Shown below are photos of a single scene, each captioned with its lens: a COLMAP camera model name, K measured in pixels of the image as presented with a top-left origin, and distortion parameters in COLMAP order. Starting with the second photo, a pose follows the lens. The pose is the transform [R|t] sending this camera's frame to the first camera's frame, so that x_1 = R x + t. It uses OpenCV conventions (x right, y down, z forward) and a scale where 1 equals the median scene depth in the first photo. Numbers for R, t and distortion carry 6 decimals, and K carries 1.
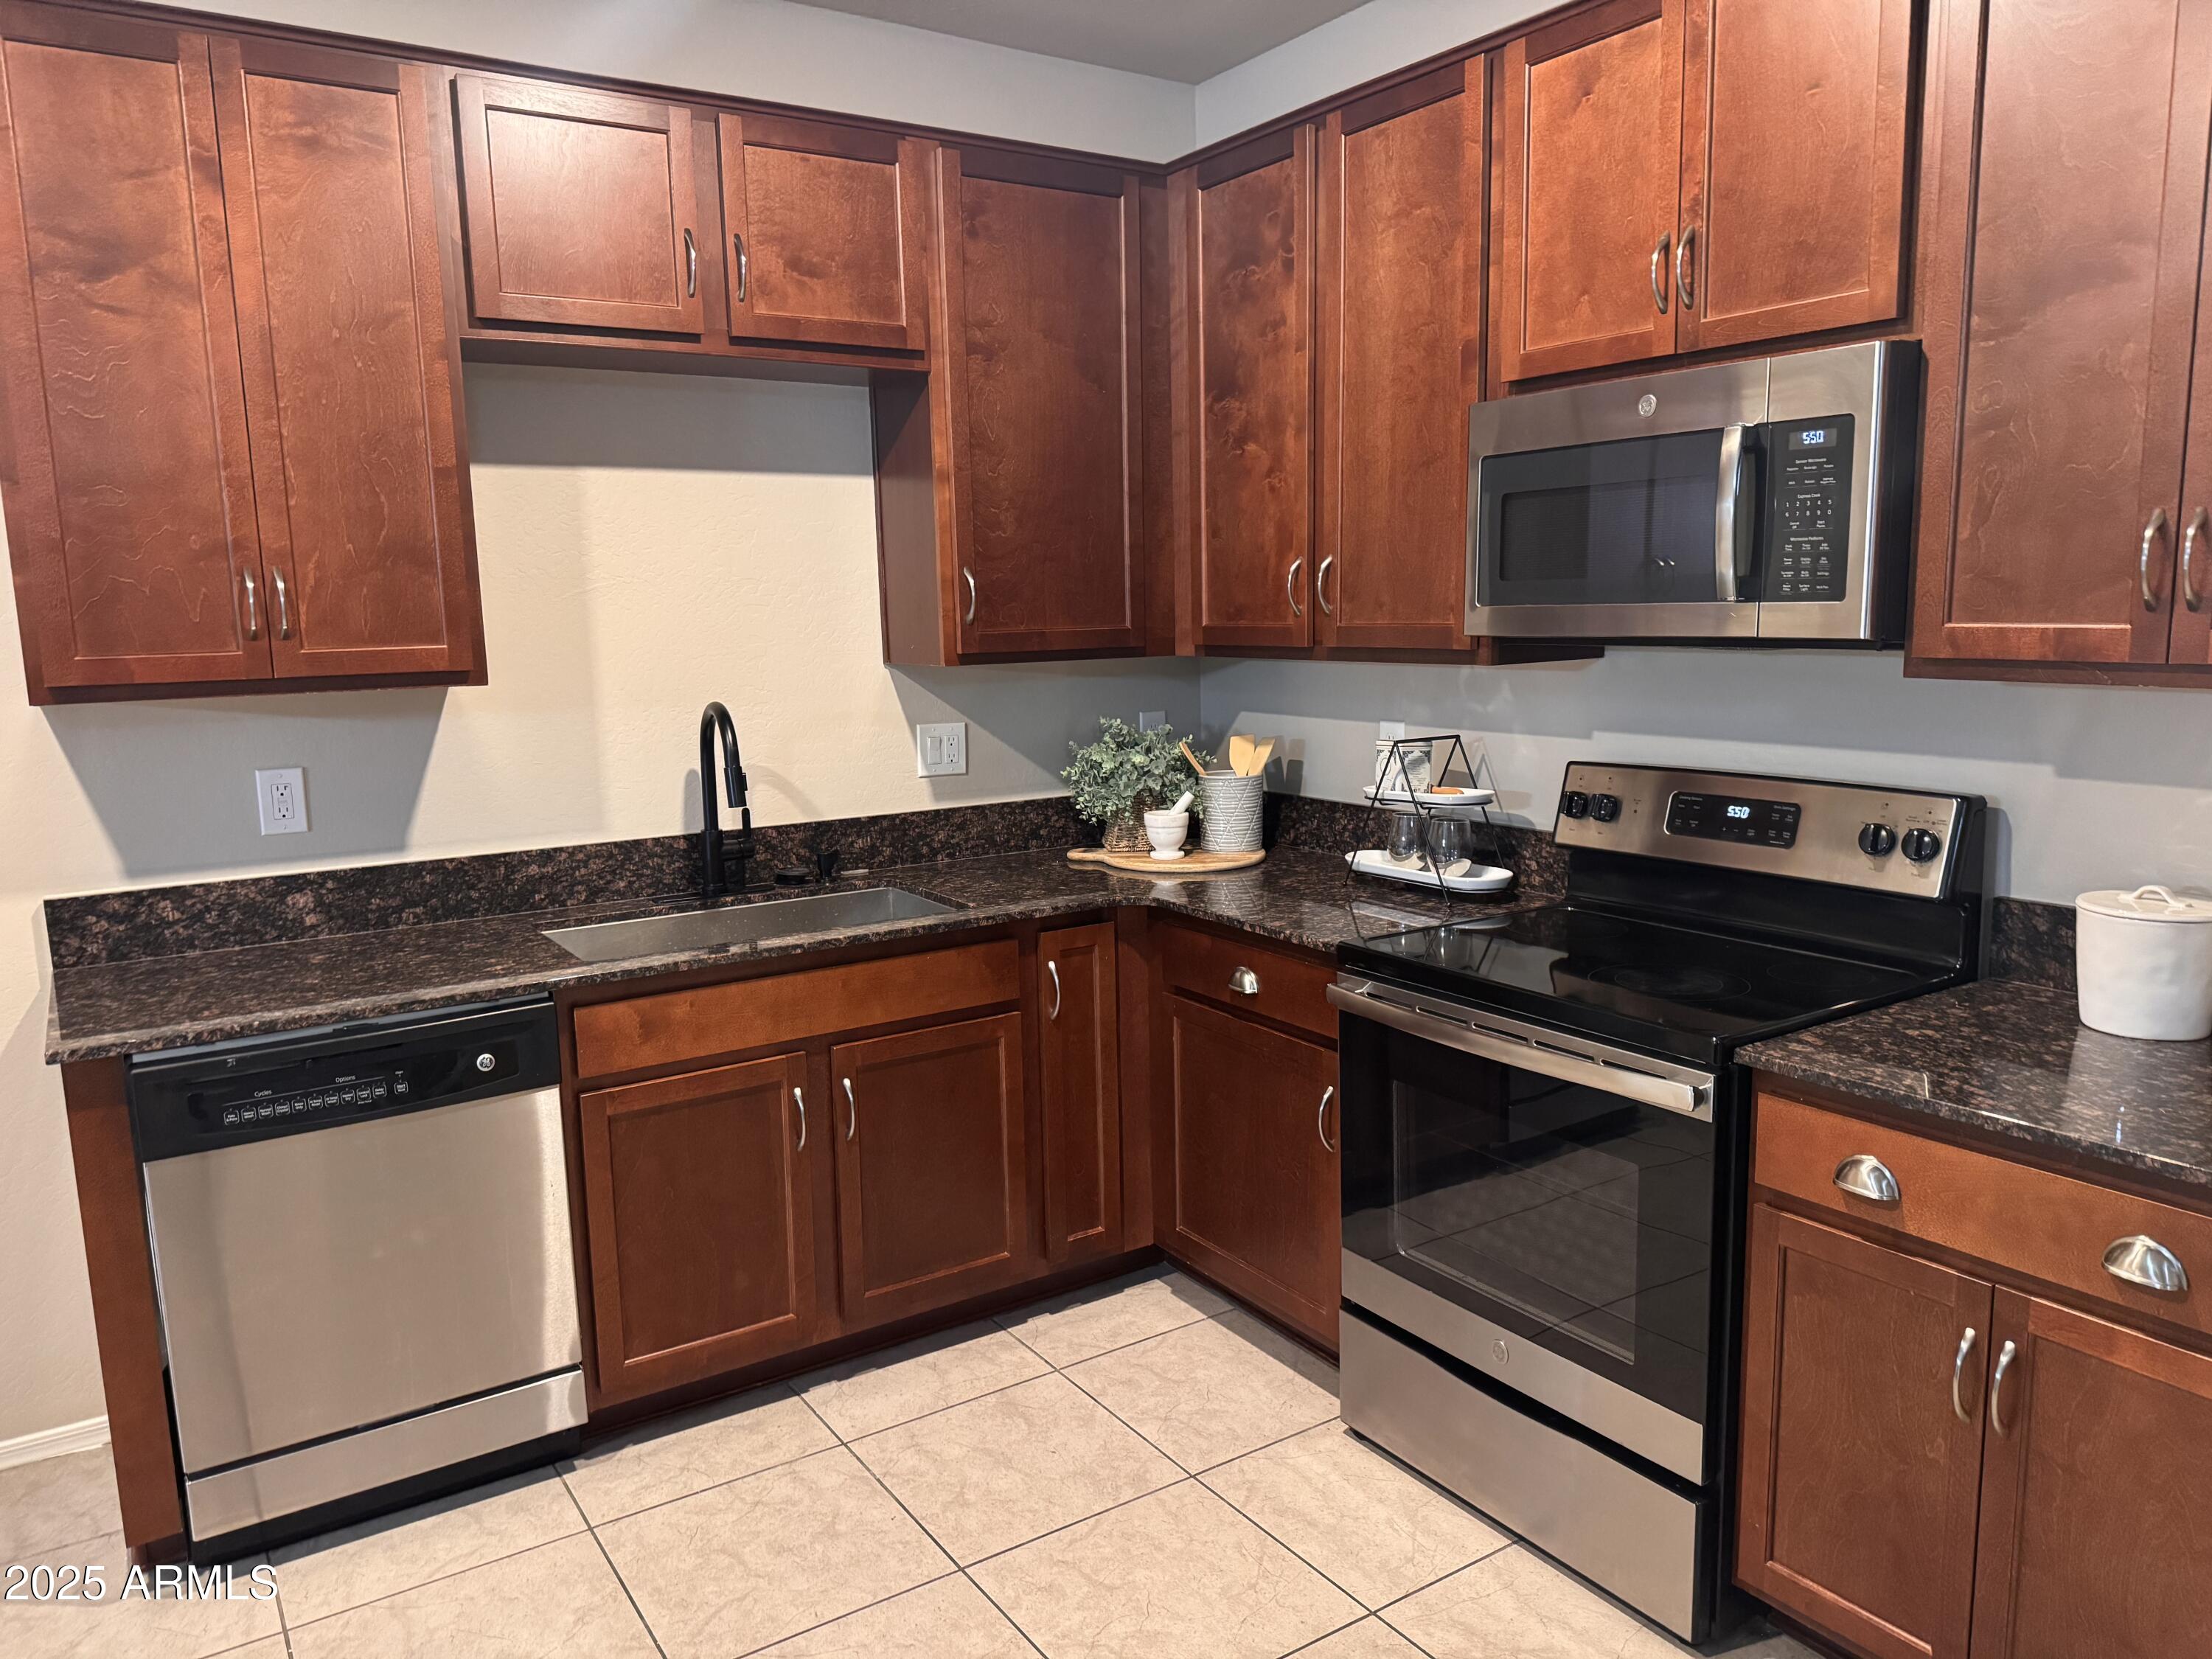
lens RADIAL K [[1563.4, 0, 1110.0], [0, 1563.4, 840.7], [0, 0, 1]] dist [0.054108, -0.053056]
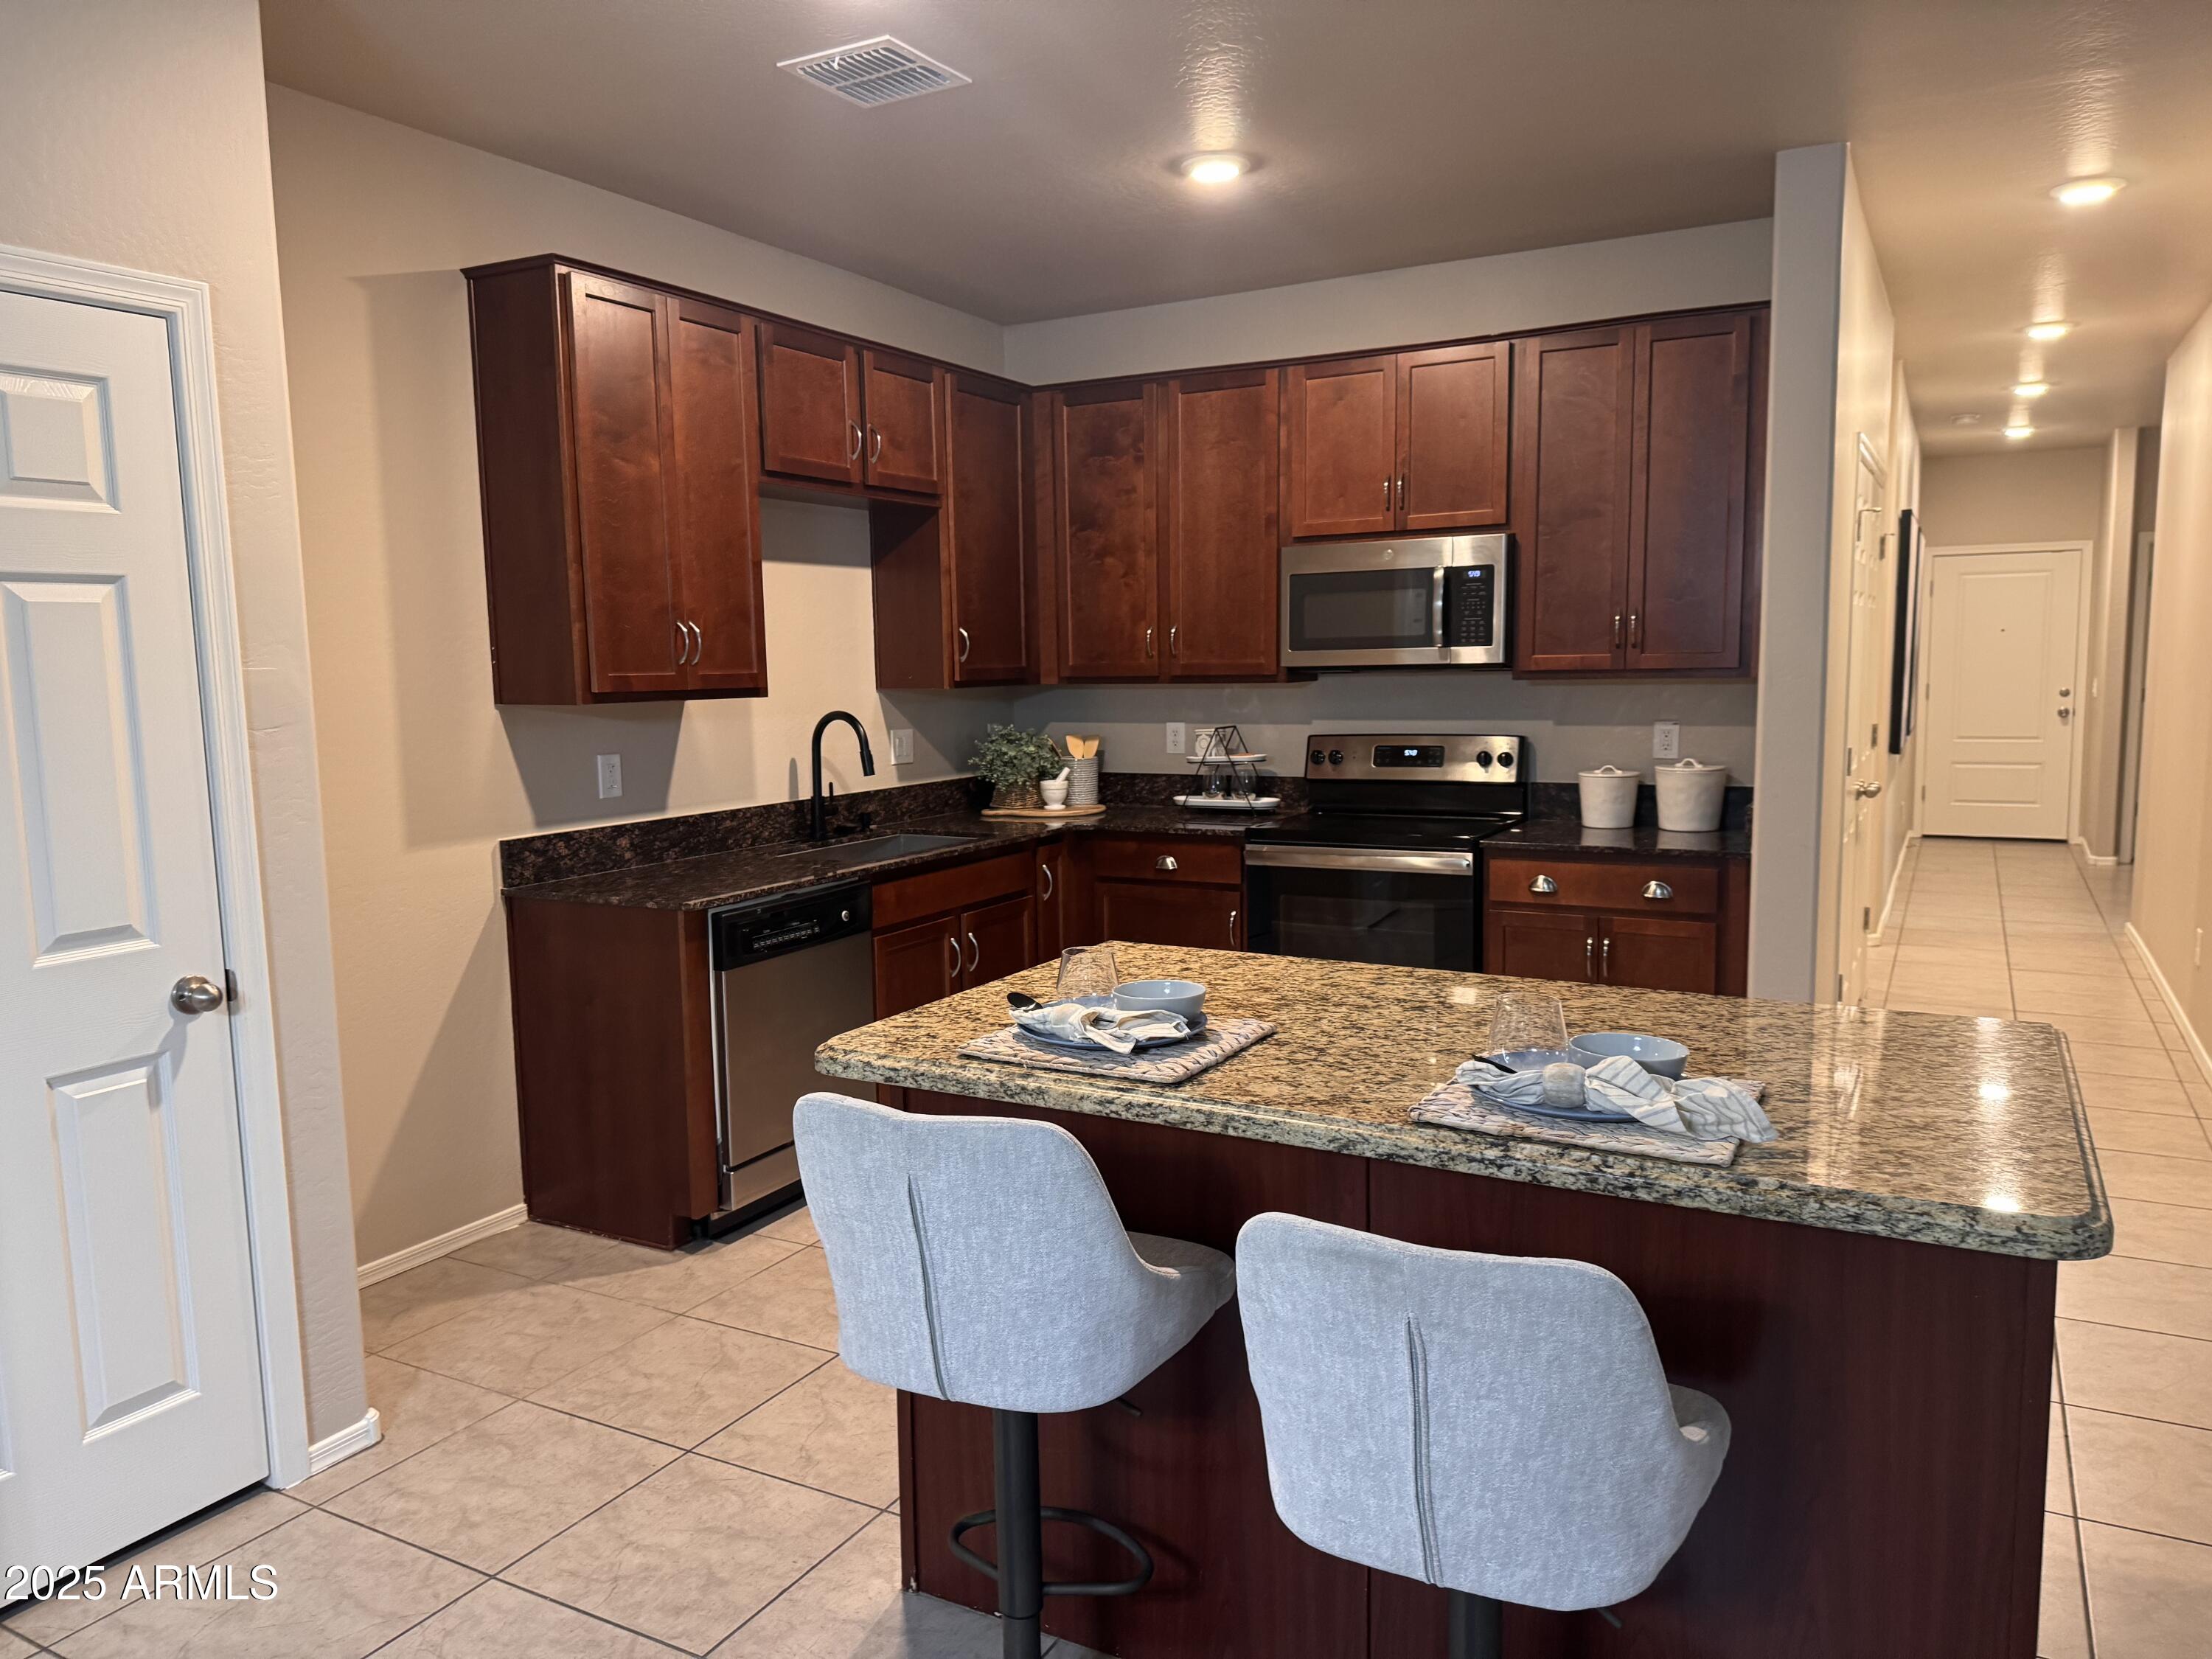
lens RADIAL K [[1542.5, 0, 1088.3], [0, 1542.5, 851.7], [0, 0, 1]] dist [0.073246, -0.092593]
pose [[0.882353, -0.052368, 0.467666, -0.801615], [0.071673, 0.997150, -0.023568, 0.111456], [-0.465099, 0.054314, 0.883591, -0.493874]]
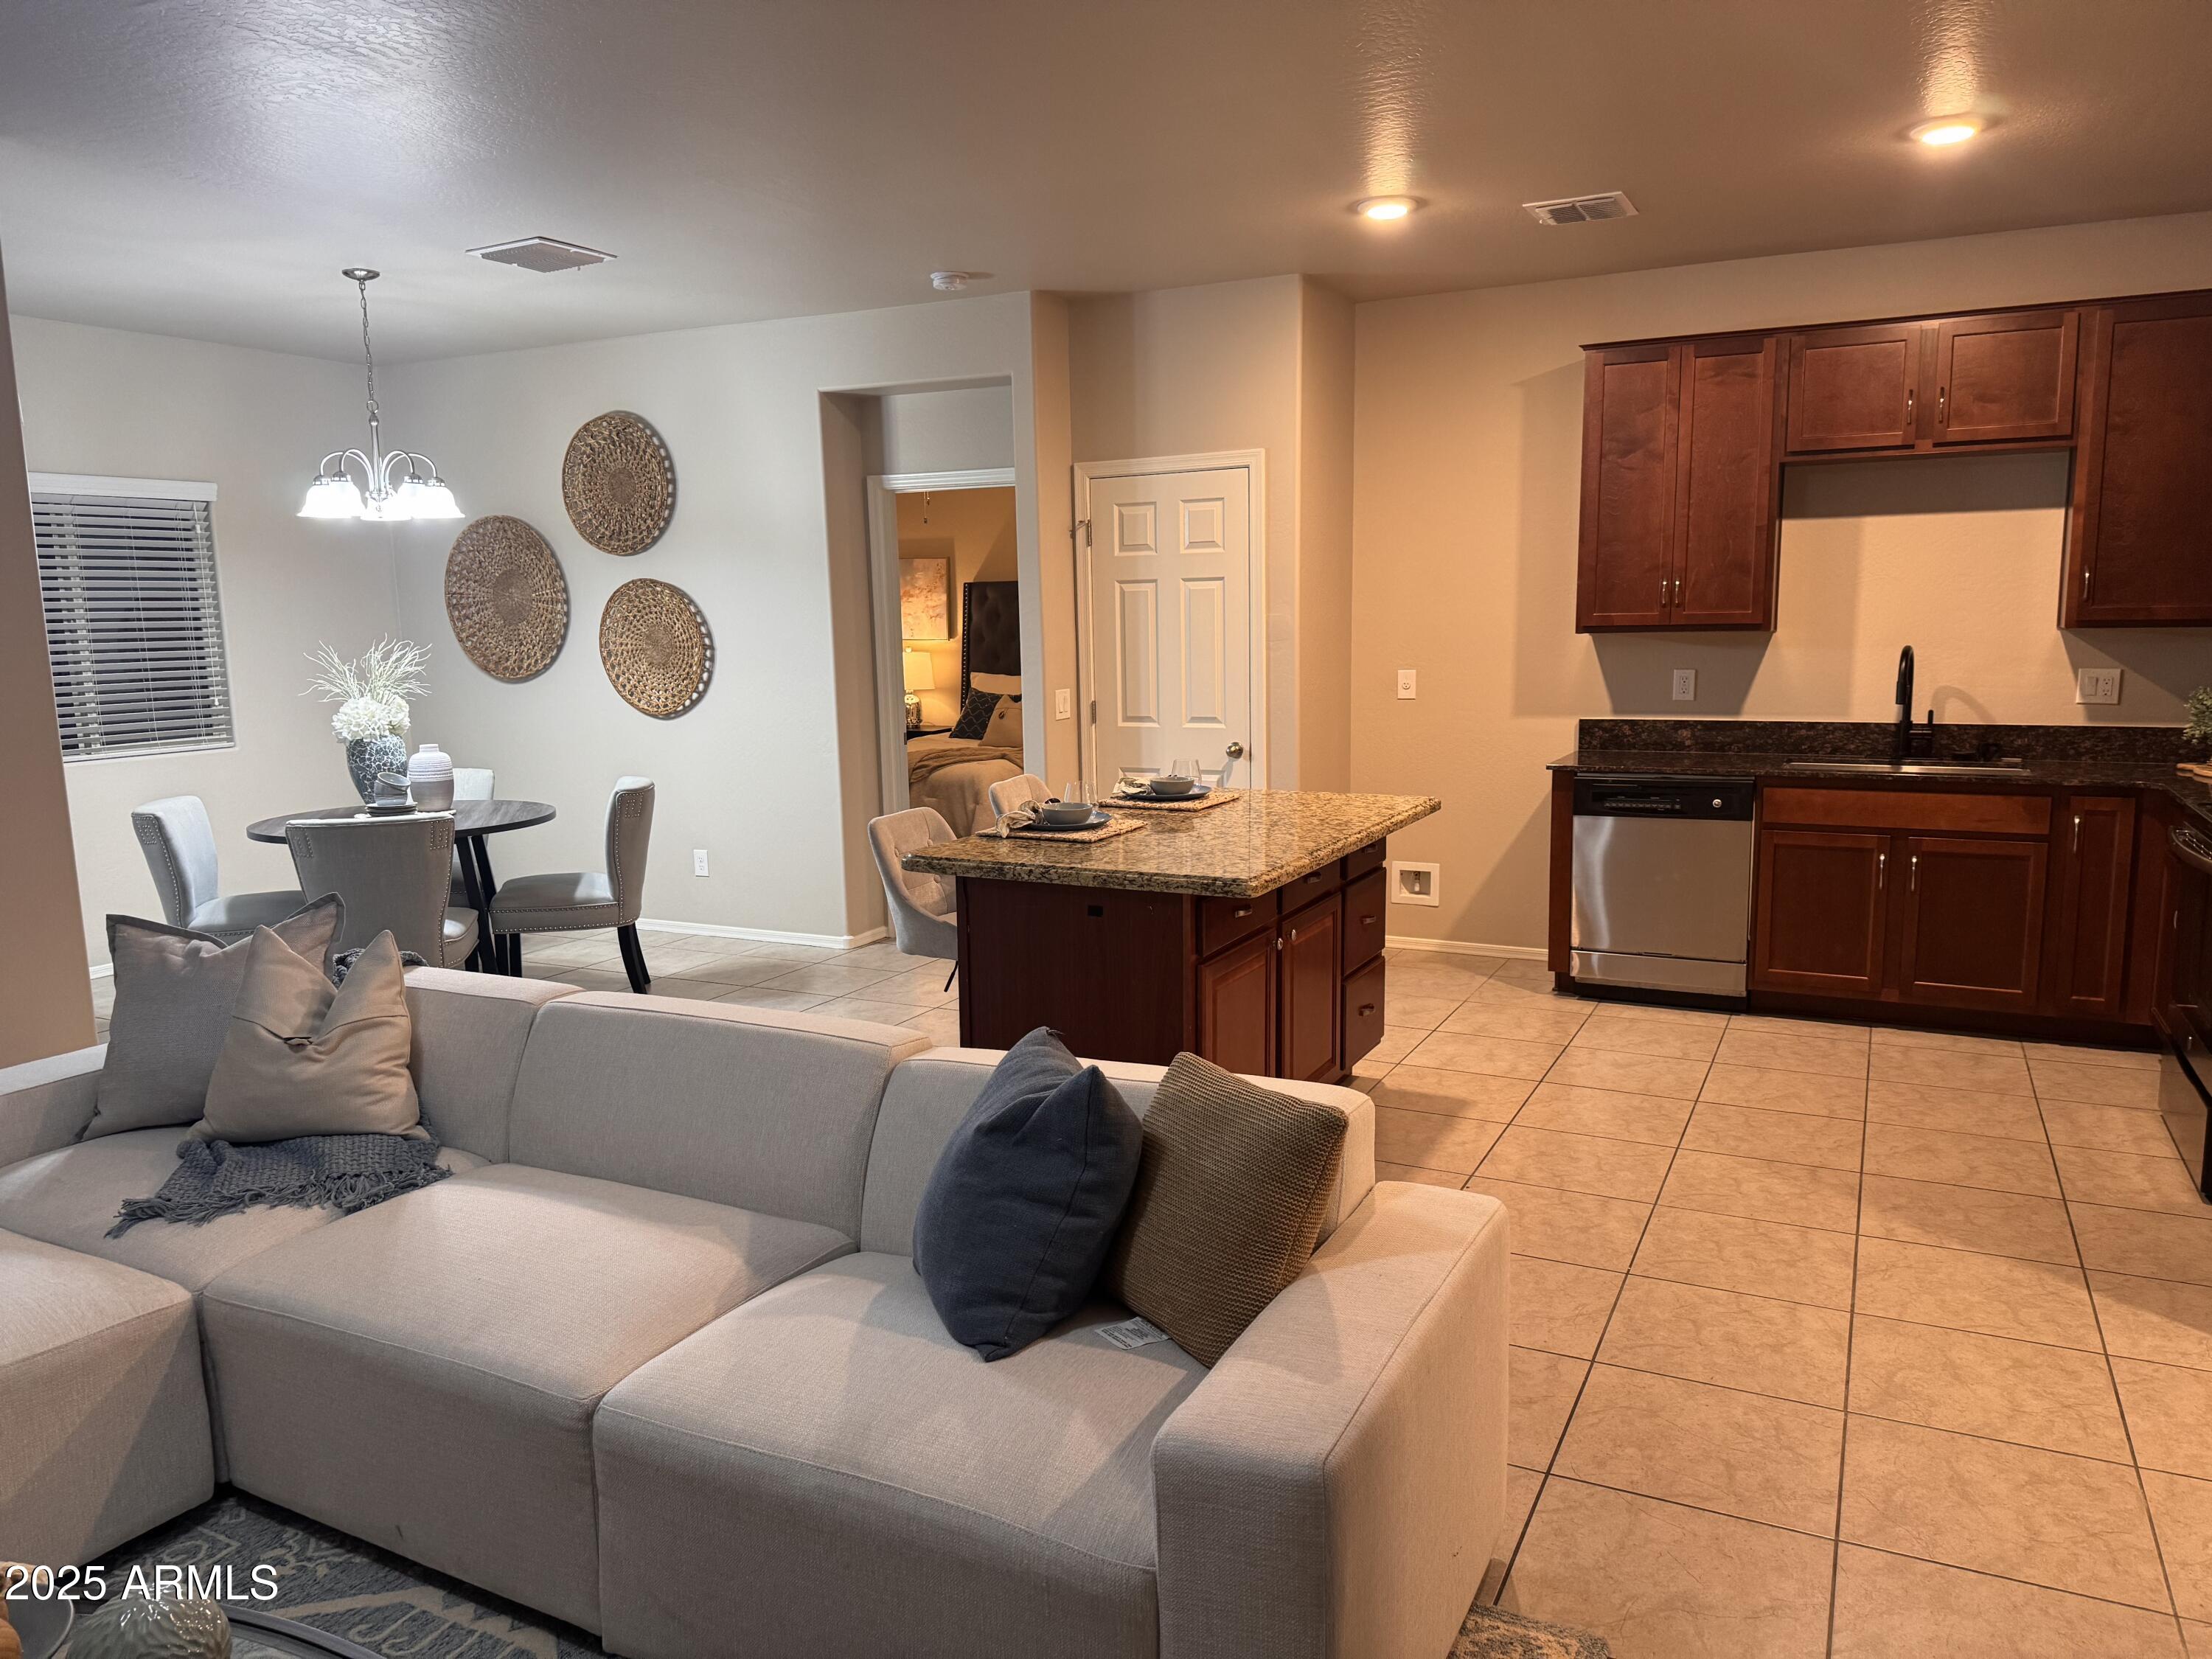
lens RADIAL K [[1542.5, 0, 1088.3], [0, 1542.5, 851.7], [0, 0, 1]] dist [0.073246, -0.092593]
pose [[0.497627, 0.146940, -0.854854, 0.875442], [-0.129012, 0.987123, 0.094575, 0.098890], [0.857743, 0.063223, 0.510176, -0.714784]]
